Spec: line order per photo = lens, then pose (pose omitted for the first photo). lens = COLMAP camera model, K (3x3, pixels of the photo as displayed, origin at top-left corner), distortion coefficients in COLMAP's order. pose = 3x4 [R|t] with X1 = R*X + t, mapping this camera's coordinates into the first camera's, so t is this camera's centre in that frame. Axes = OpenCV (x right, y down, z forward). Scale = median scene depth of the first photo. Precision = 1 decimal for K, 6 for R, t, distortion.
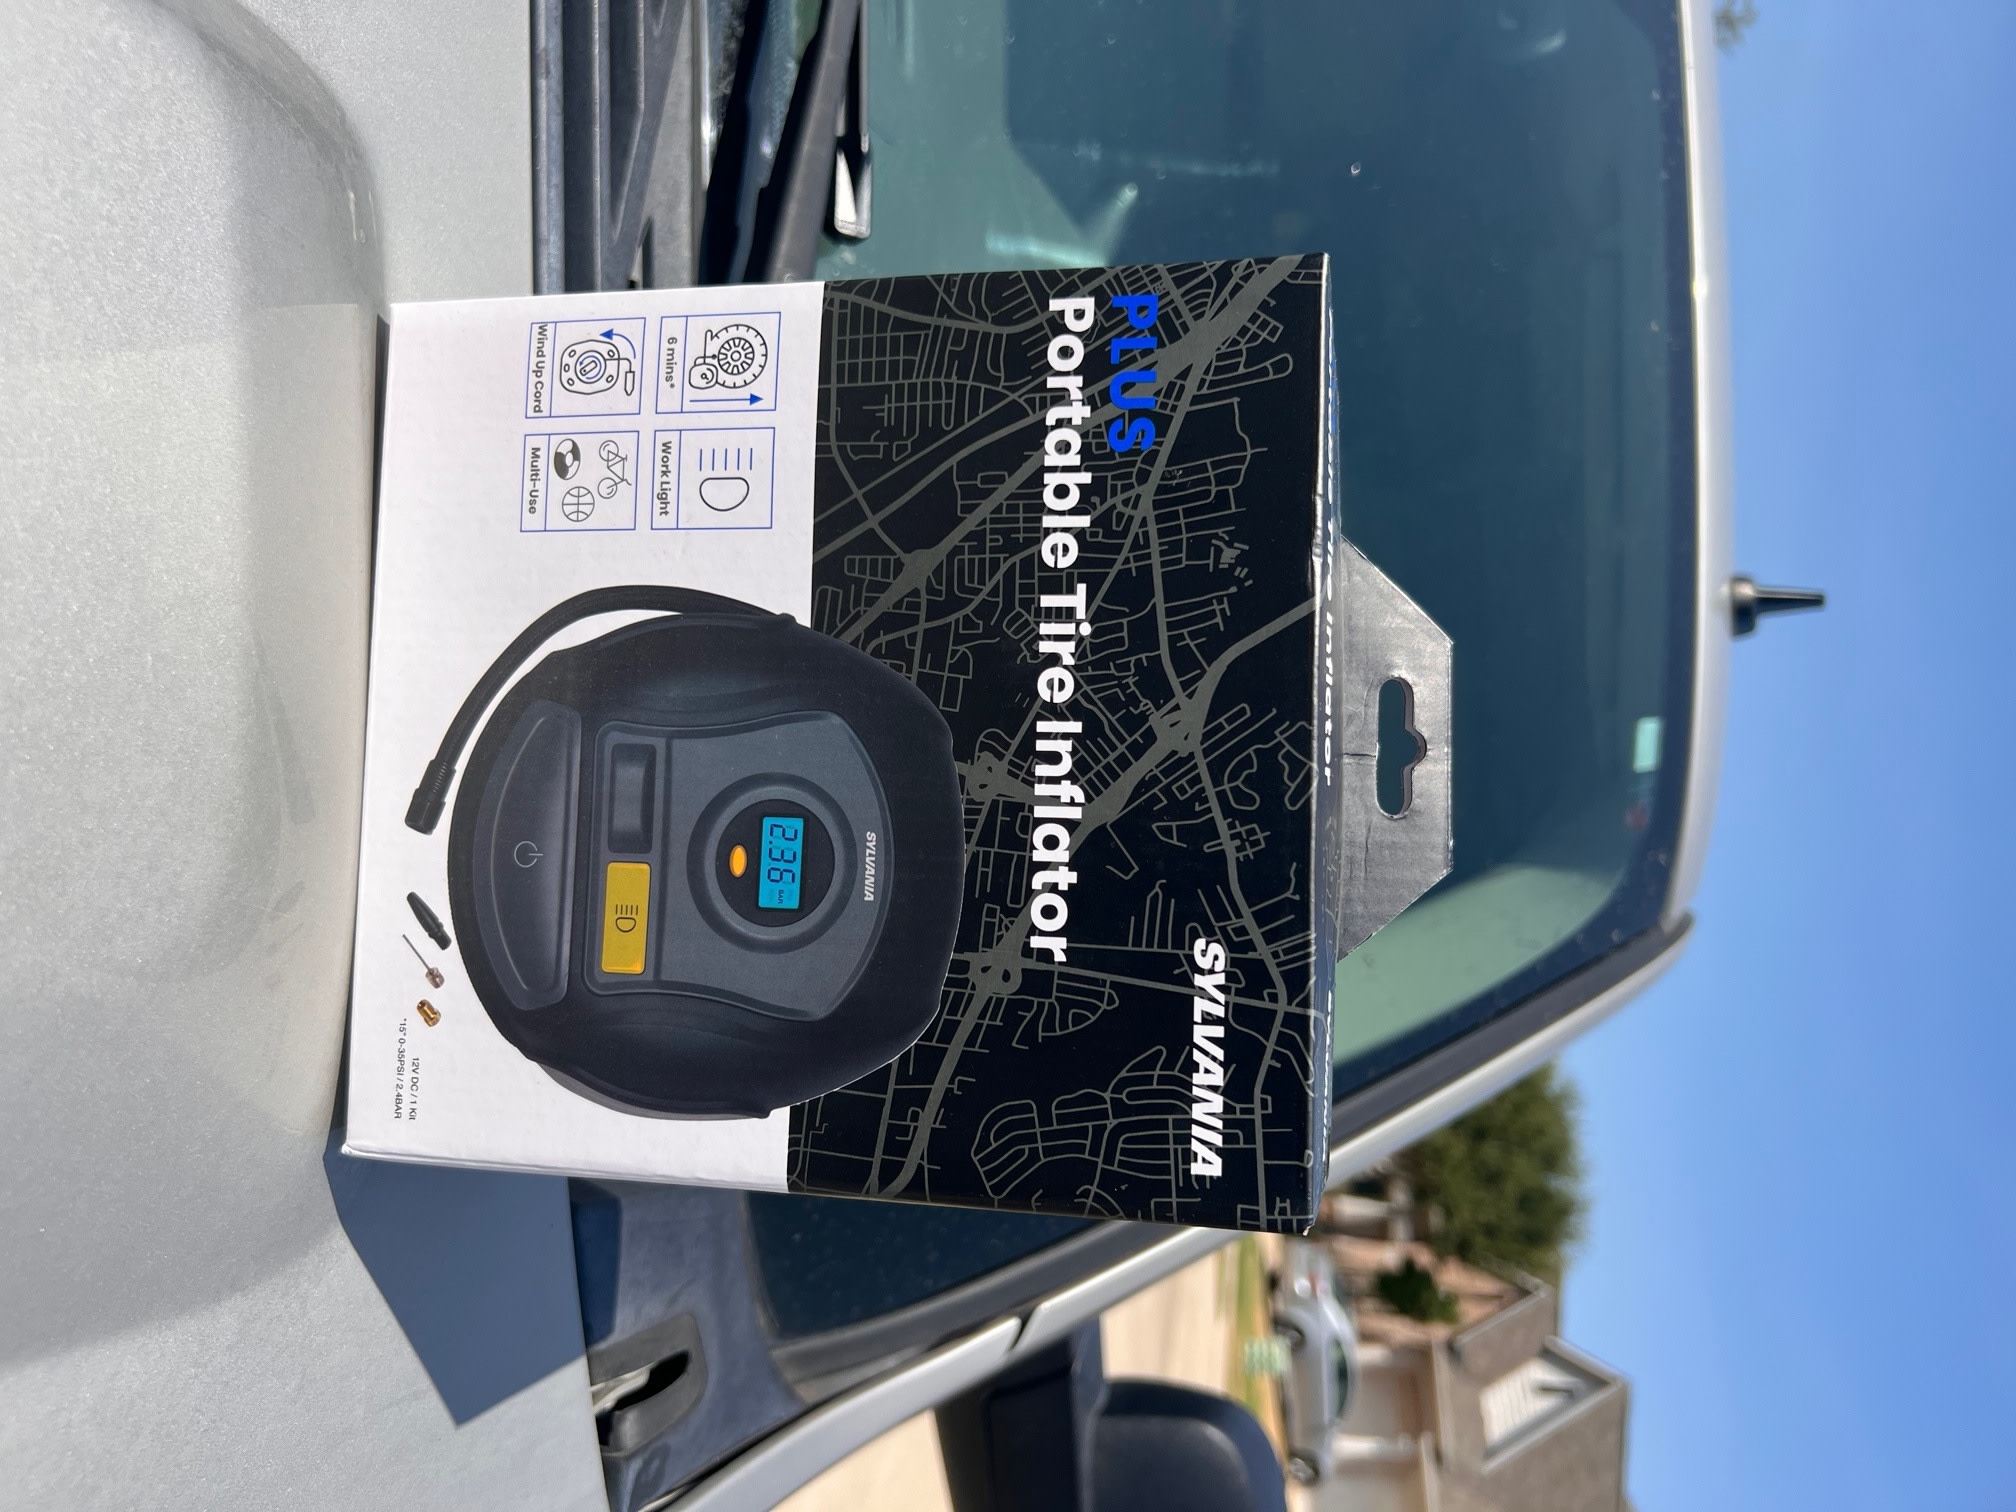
lens RADIAL K [[1620.3, 0, 1006.8], [0, 1620.3, 709.2], [0, 0, 1]] dist [0.182701, -0.452056]
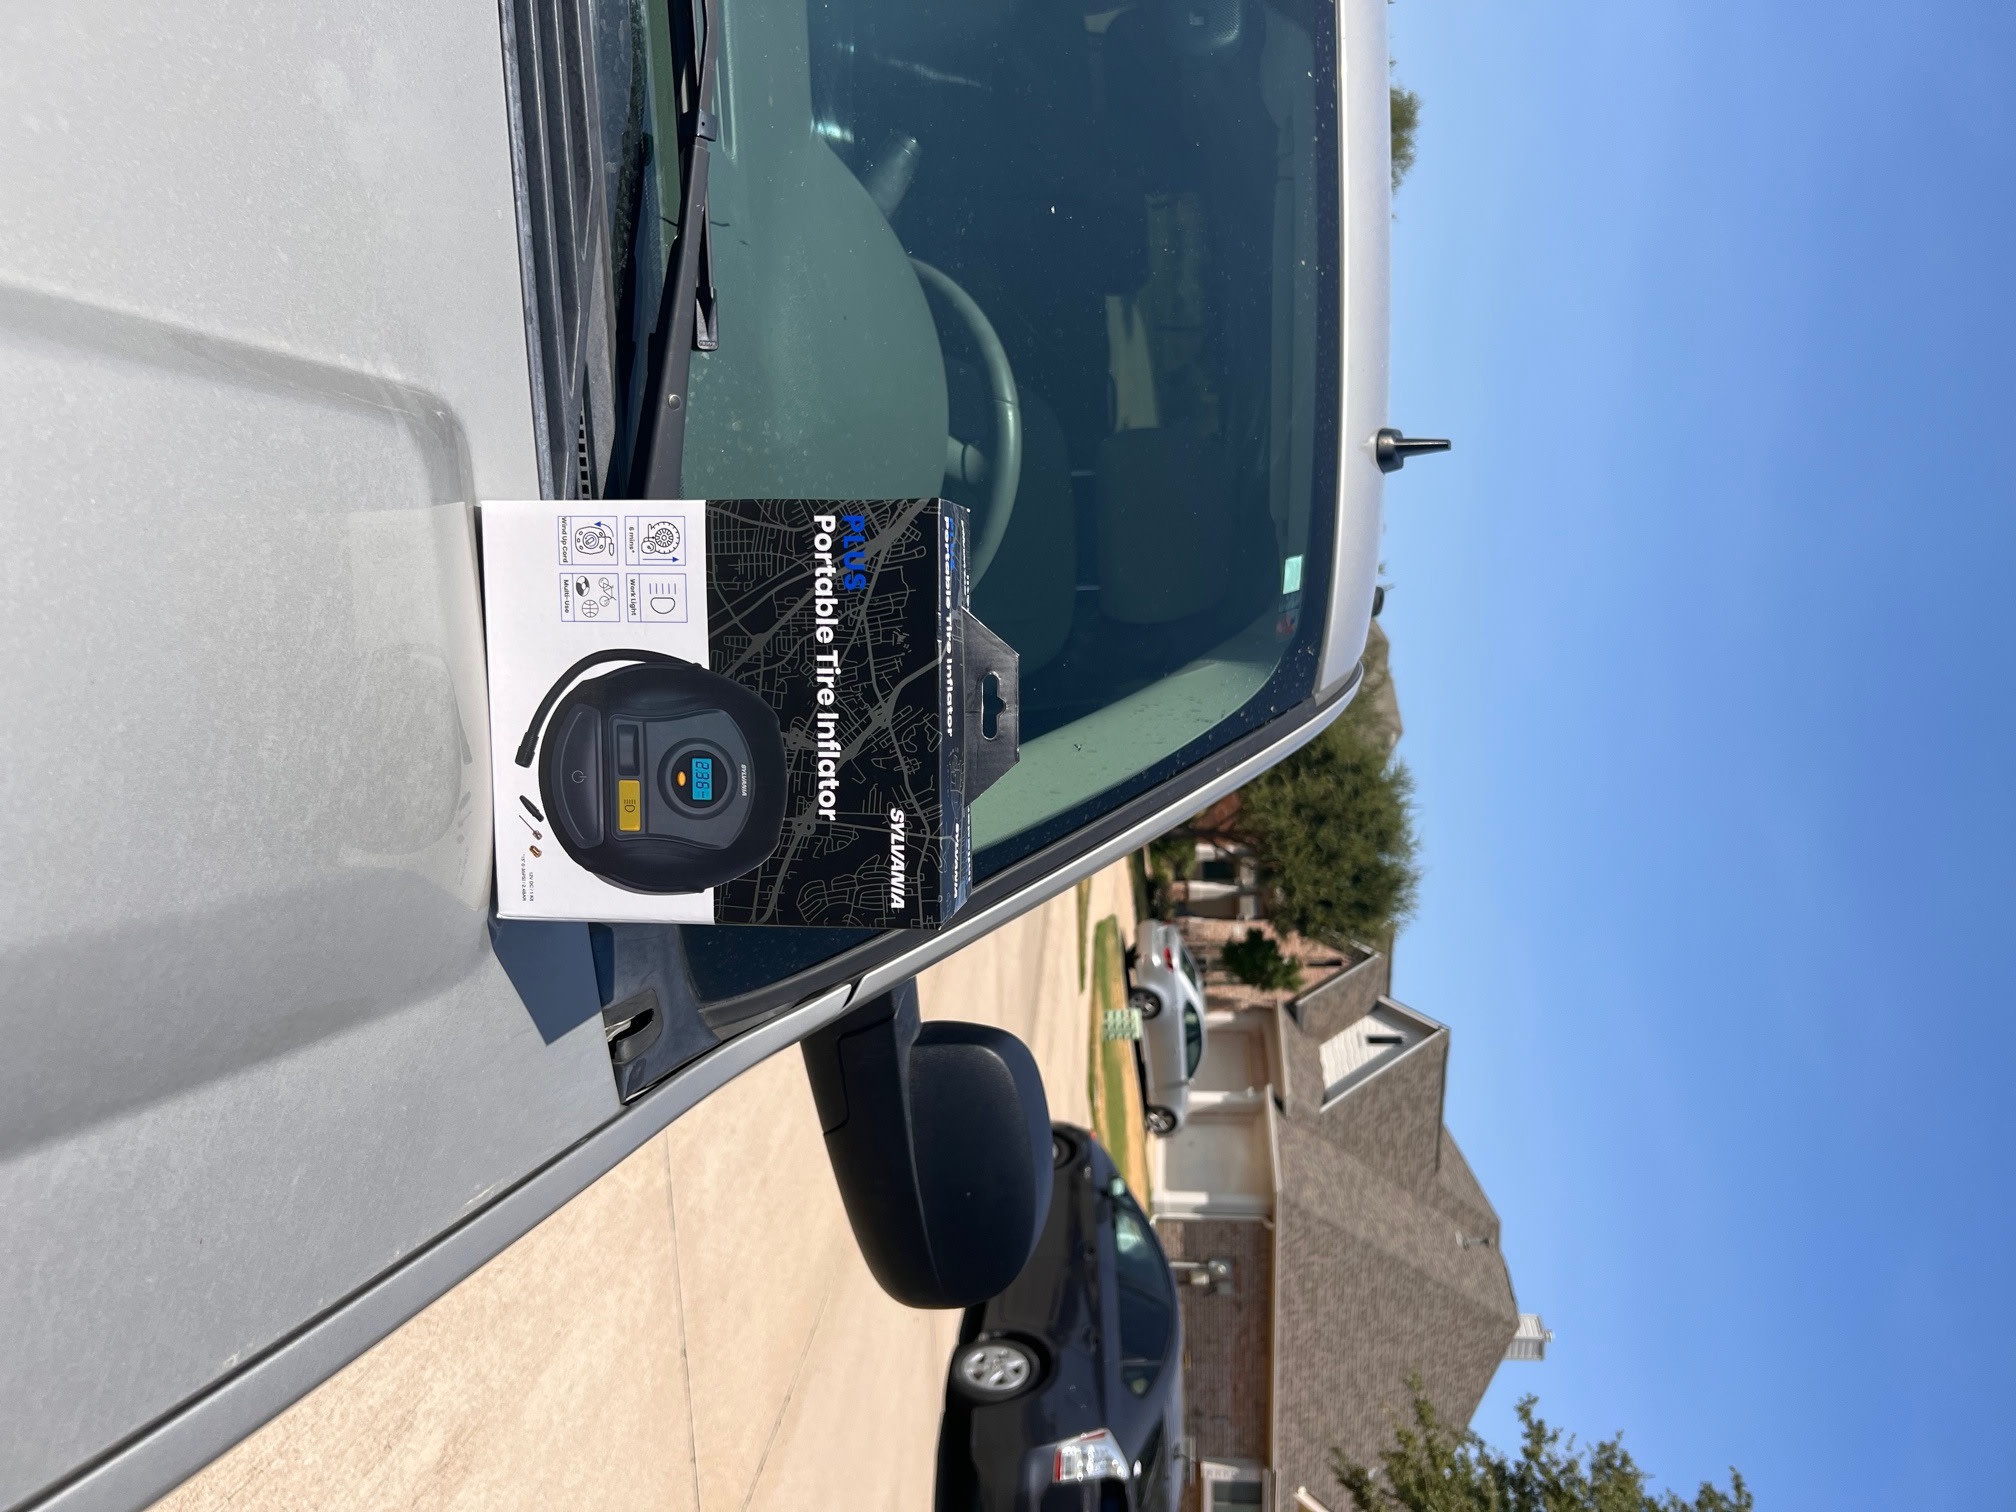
lens RADIAL K [[1620.3, 0, 1006.8], [0, 1620.3, 709.2], [0, 0, 1]] dist [0.182701, -0.452056]
pose [[0.996055, -0.042008, 0.078170, 0.095978], [0.027688, 0.984001, 0.175998, -0.355980], [-0.084313, -0.173139, 0.981282, -1.107343]]
